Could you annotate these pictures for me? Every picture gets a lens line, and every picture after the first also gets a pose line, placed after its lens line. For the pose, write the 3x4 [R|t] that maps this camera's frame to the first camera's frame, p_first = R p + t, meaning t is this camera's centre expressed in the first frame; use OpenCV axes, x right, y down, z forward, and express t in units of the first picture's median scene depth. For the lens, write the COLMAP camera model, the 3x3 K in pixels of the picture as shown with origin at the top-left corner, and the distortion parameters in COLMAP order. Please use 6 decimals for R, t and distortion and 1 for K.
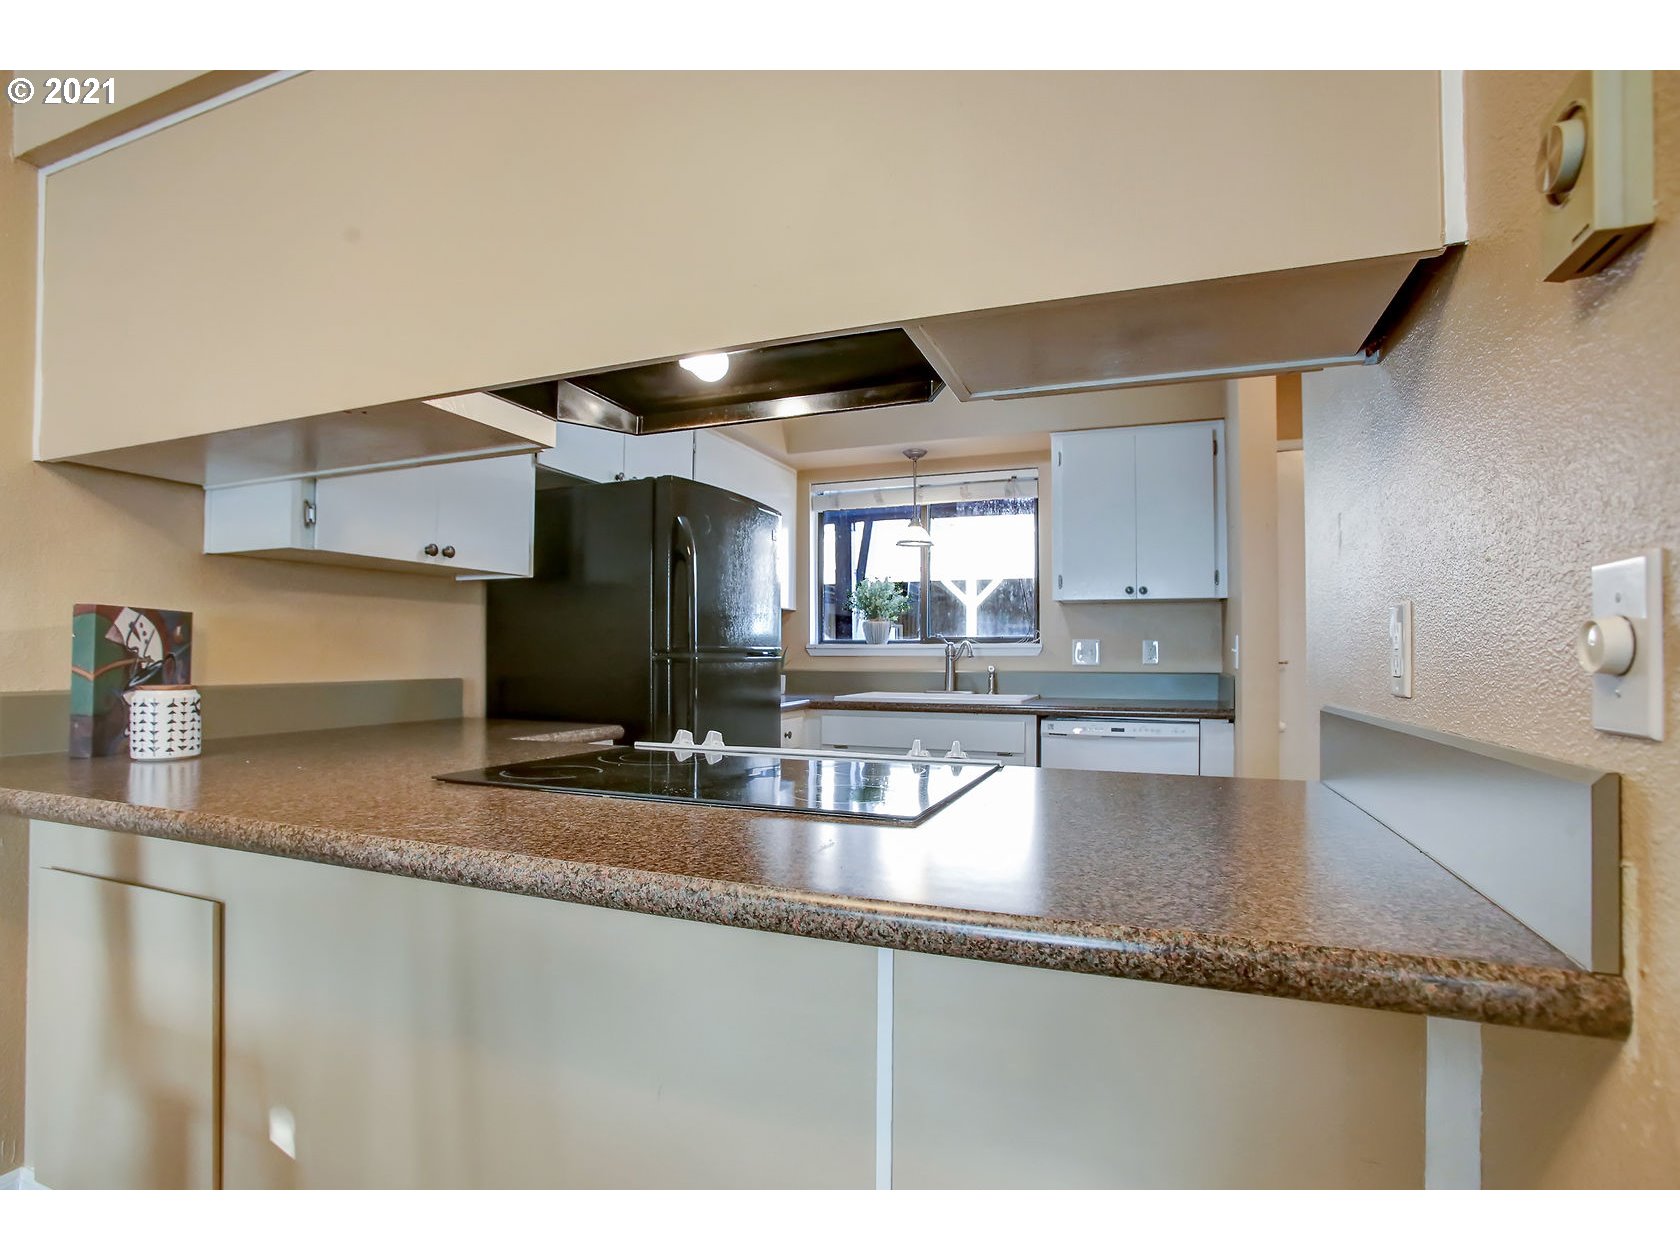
lens RADIAL K [[858.6, 0, 837.9], [0, 858.6, 619.3], [0, 0, 1]] dist [-0.078178, 0.041159]
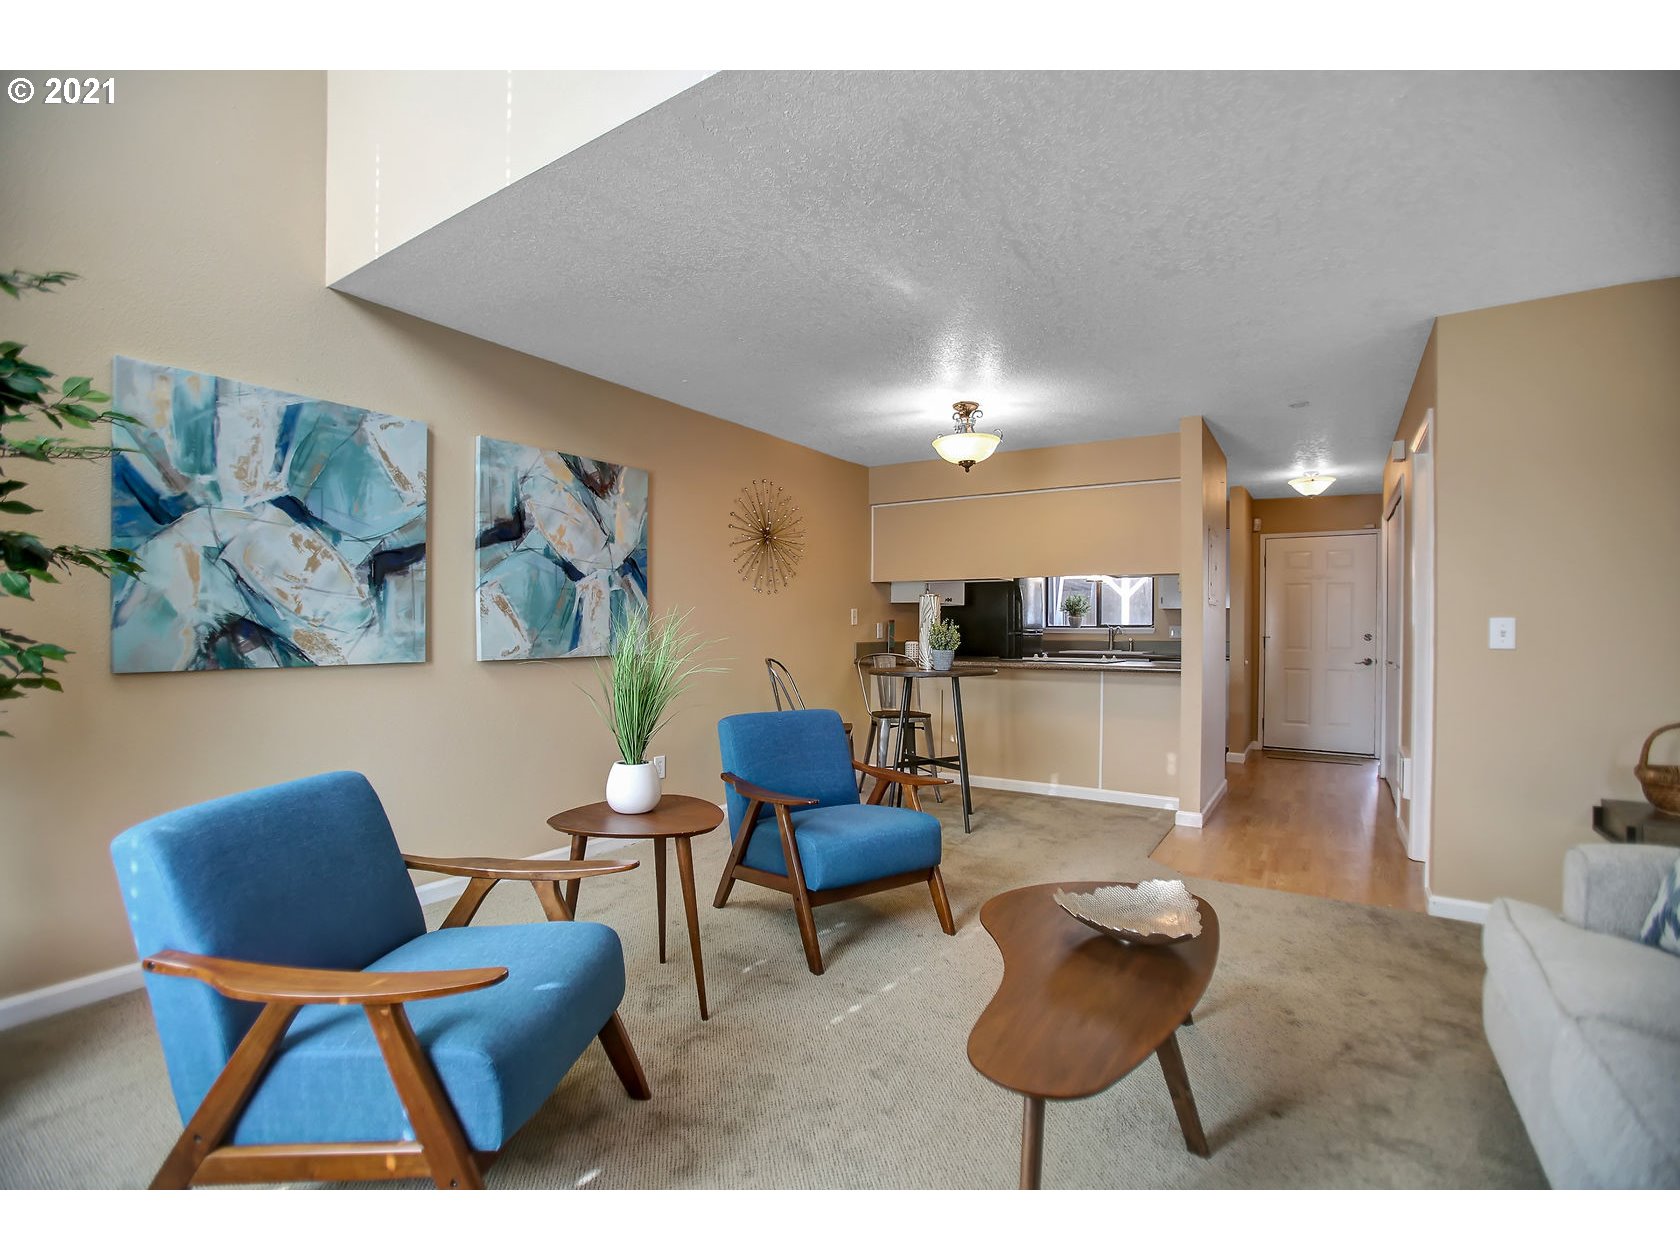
lens RADIAL K [[795.7, 0, 826.2], [0, 795.7, 653.5], [0, 0, 1]] dist [-0.066806, 0.031067]
pose [[0.978289, 0.005733, -0.207166, -0.186072], [0.008255, 0.997746, 0.066596, -0.052669], [0.207081, -0.066860, 0.976036, -1.272370]]
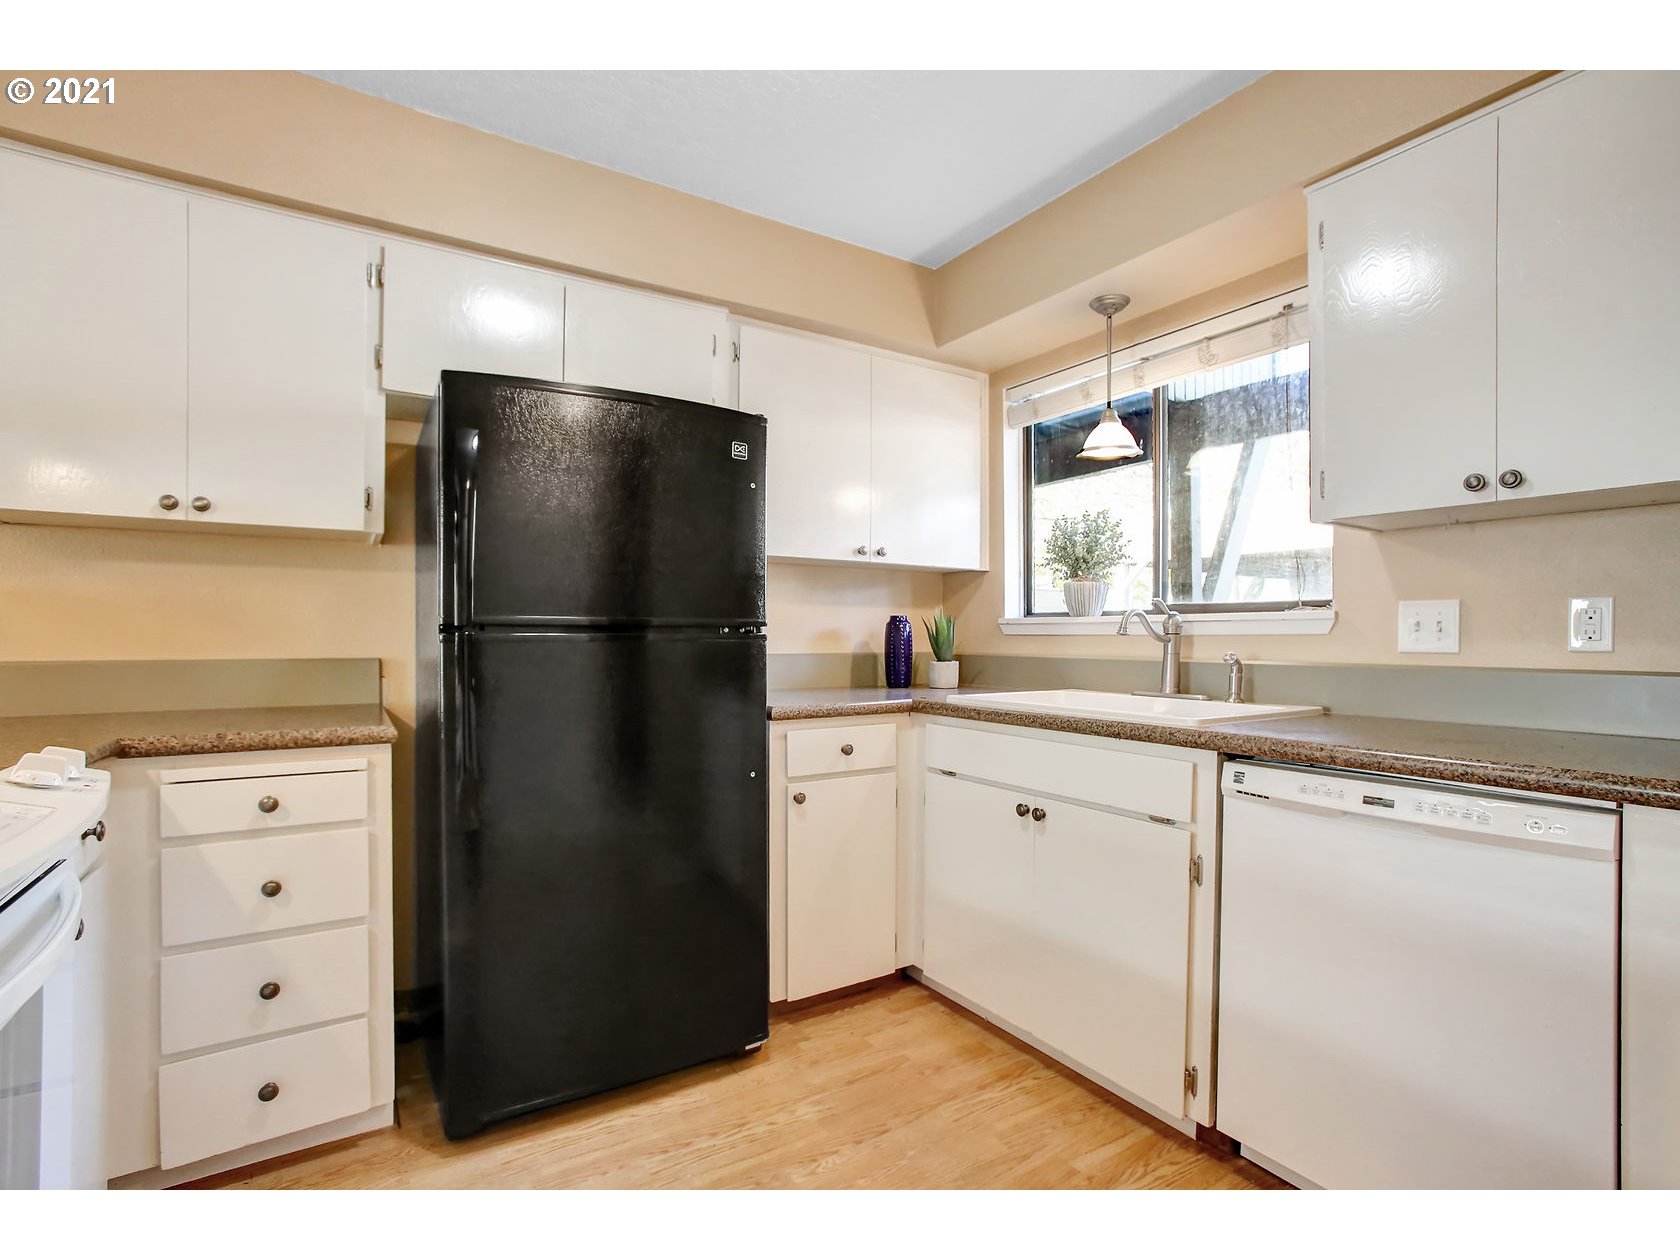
lens RADIAL K [[822.5, 0, 864.3], [0, 822.5, 640.3], [0, 0, 1]] dist [-0.061264, 0.041798]
pose [[0.803666, 0.003793, -0.595069, 0.351990], [0.021994, 0.999107, 0.036073, 0.025790], [0.594674, -0.042079, 0.802865, 0.498996]]
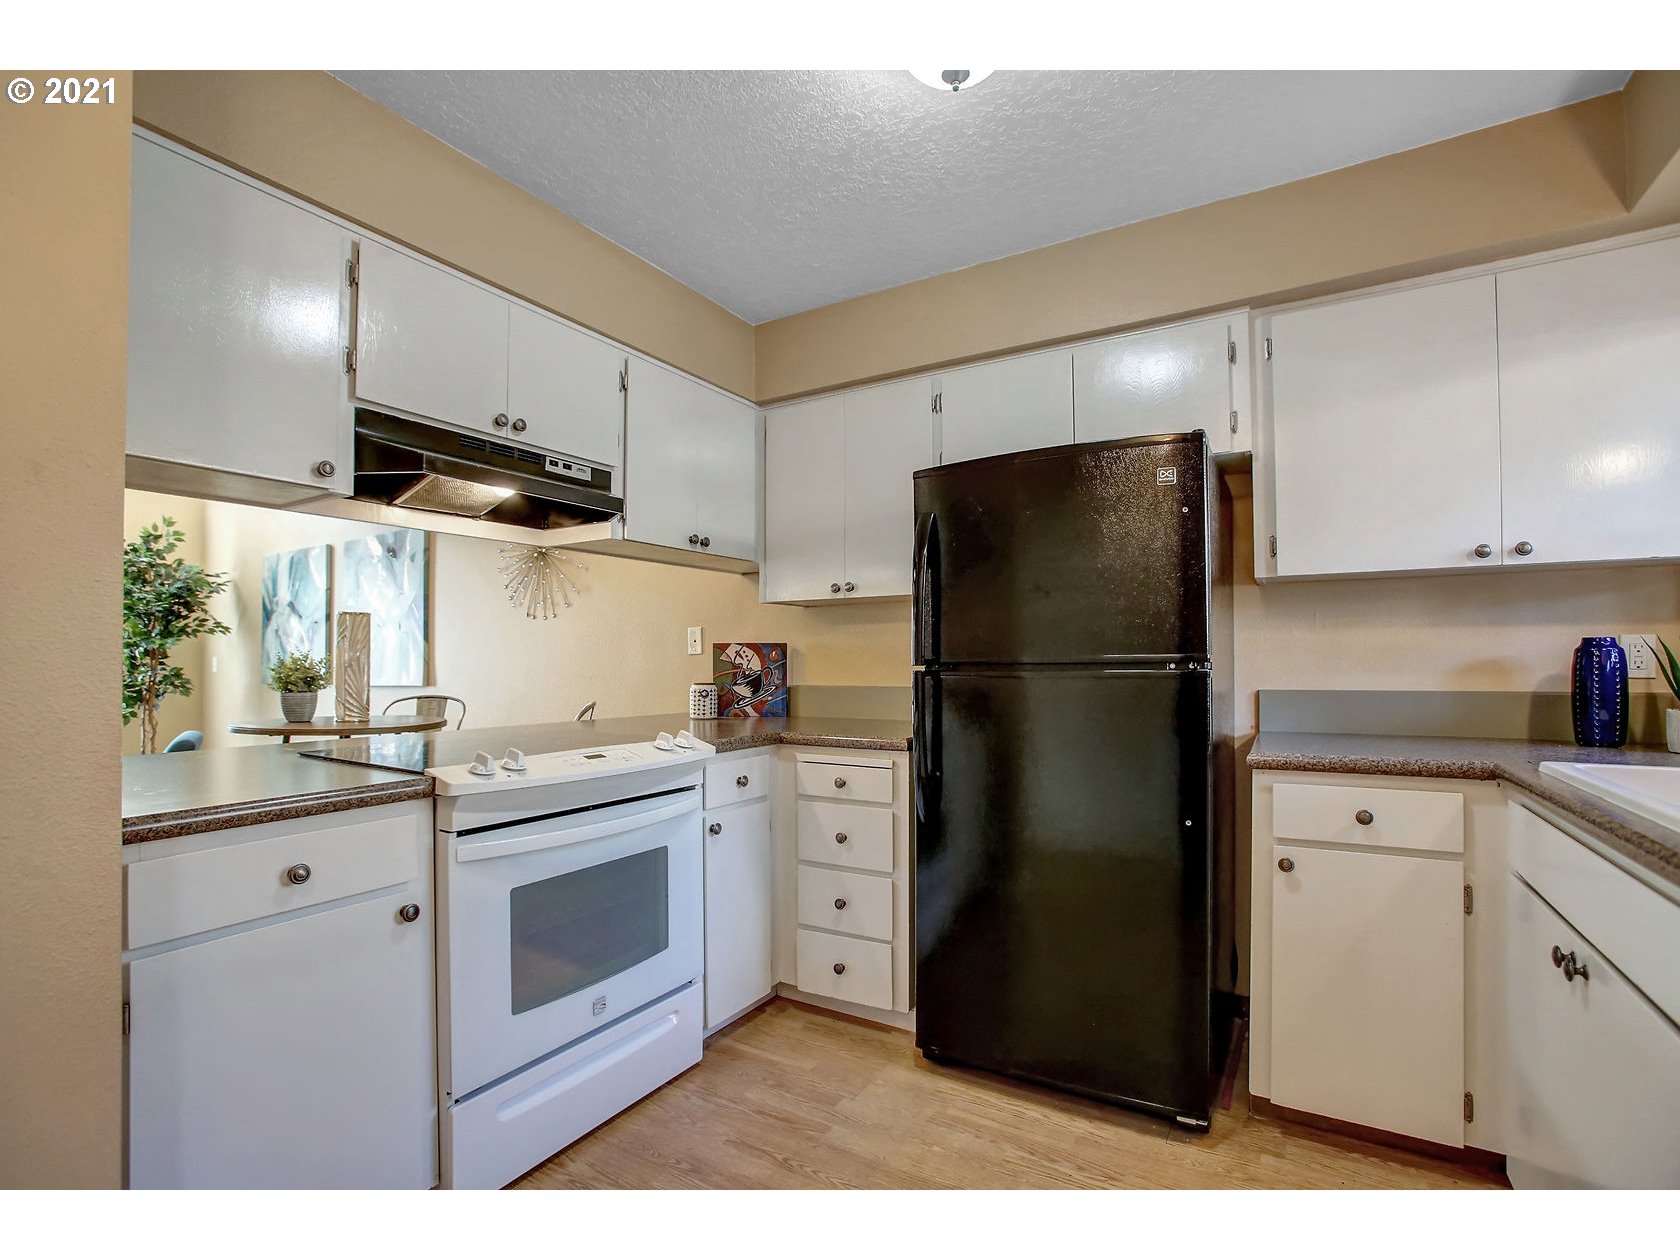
lens RADIAL K [[795.7, 0, 826.2], [0, 795.7, 653.5], [0, 0, 1]] dist [-0.066806, 0.031067]
pose [[-0.190923, -0.011266, -0.981540, 0.496610], [0.045020, 0.998781, -0.020221, 0.029633], [0.980572, -0.048049, -0.190184, 0.801010]]
